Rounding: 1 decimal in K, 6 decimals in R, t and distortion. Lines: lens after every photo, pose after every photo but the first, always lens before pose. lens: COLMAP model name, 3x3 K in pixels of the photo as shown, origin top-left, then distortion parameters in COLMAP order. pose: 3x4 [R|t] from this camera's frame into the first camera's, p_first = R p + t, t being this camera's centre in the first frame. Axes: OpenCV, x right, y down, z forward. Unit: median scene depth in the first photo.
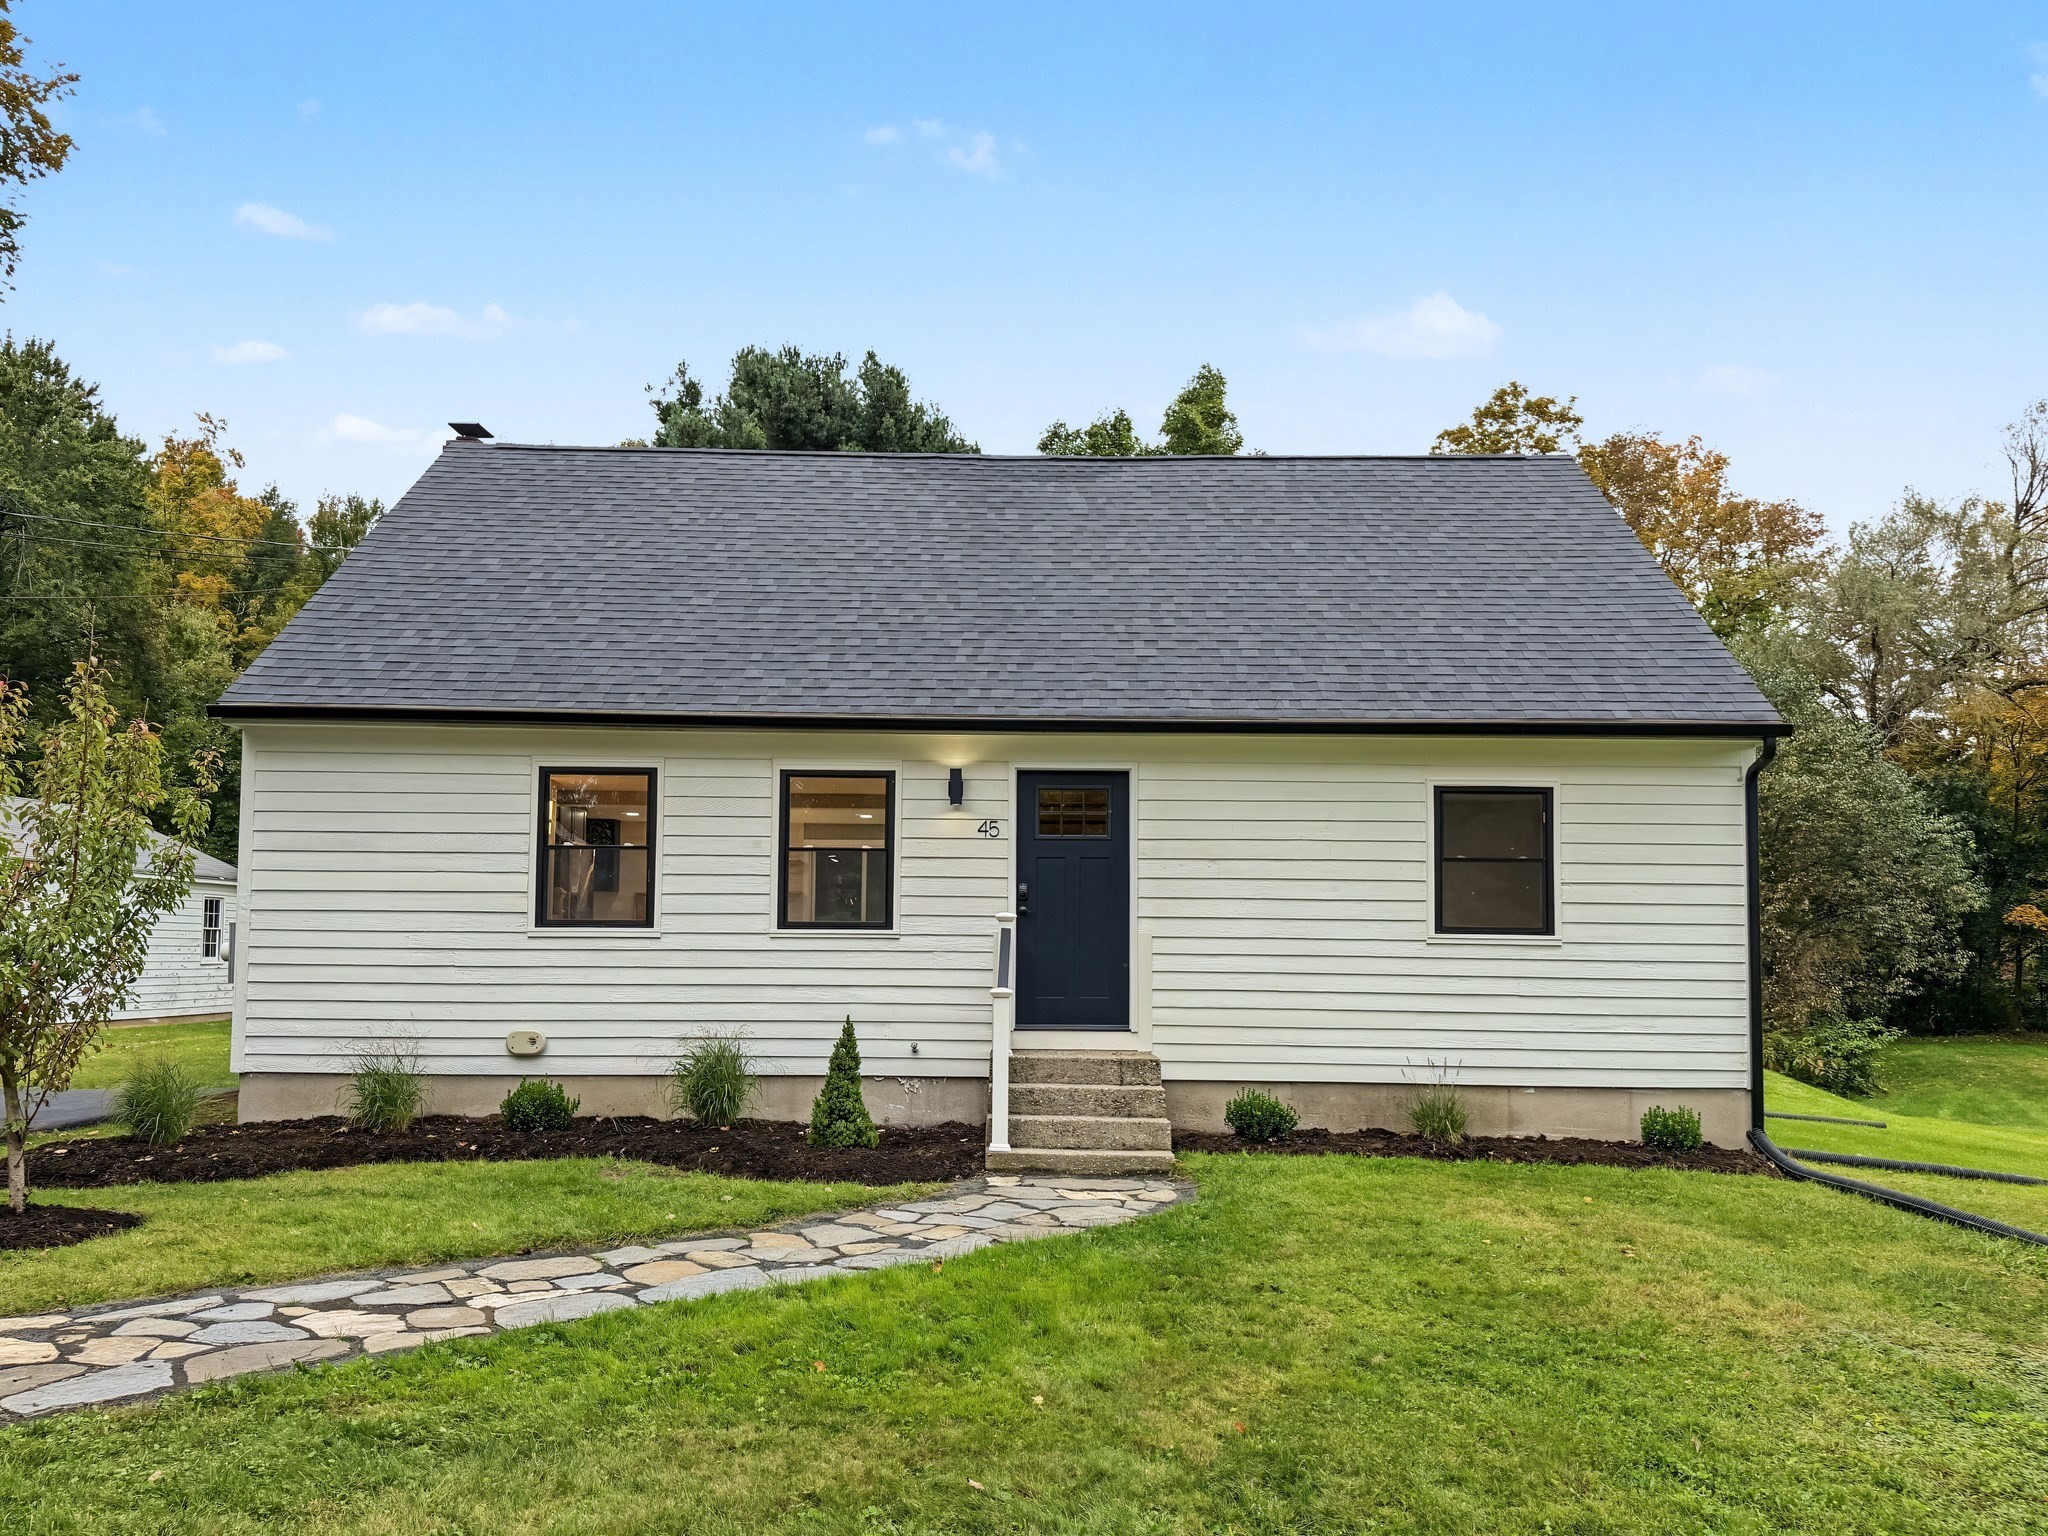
lens RADIAL K [[1469.1, 0, 1024.0], [0, 1469.1, 768.0], [0, 0, 1]] dist [0.000616, -0.000270]
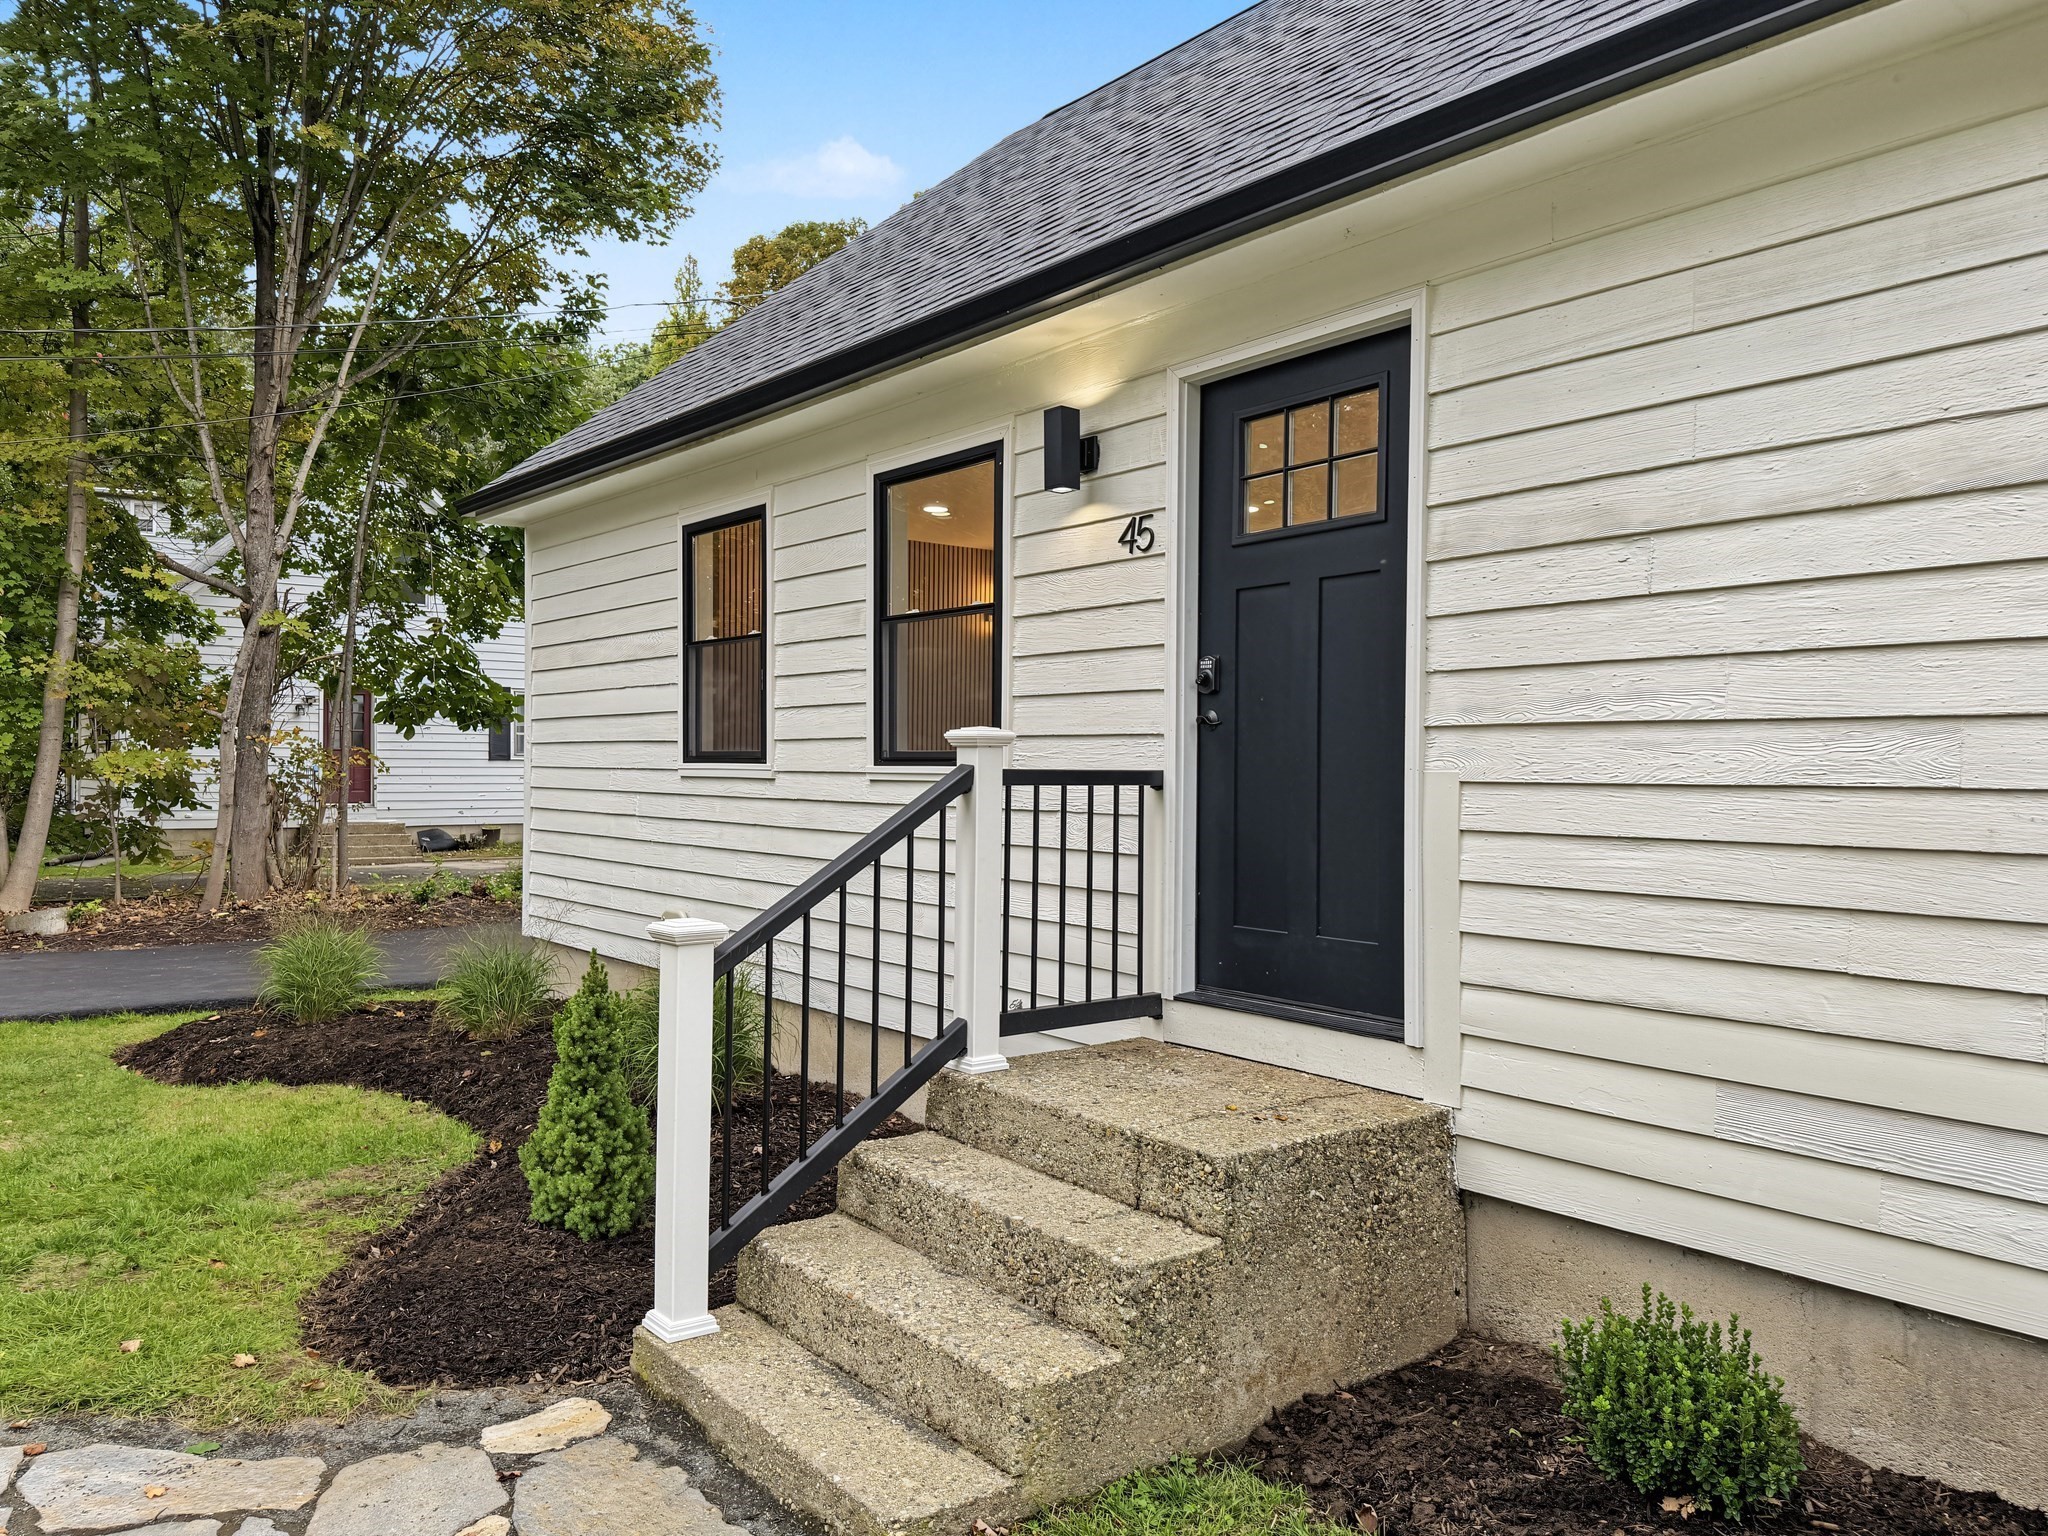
lens RADIAL K [[1469.1, 0, 1024.0], [0, 1469.1, 768.0], [0, 0, 1]] dist [0.000616, -0.000270]
pose [[0.579224, -0.001757, -0.815167, 0.312882], [0.115423, 0.990099, 0.079881, 0.071654], [0.806956, -0.140358, 0.573692, 0.718837]]
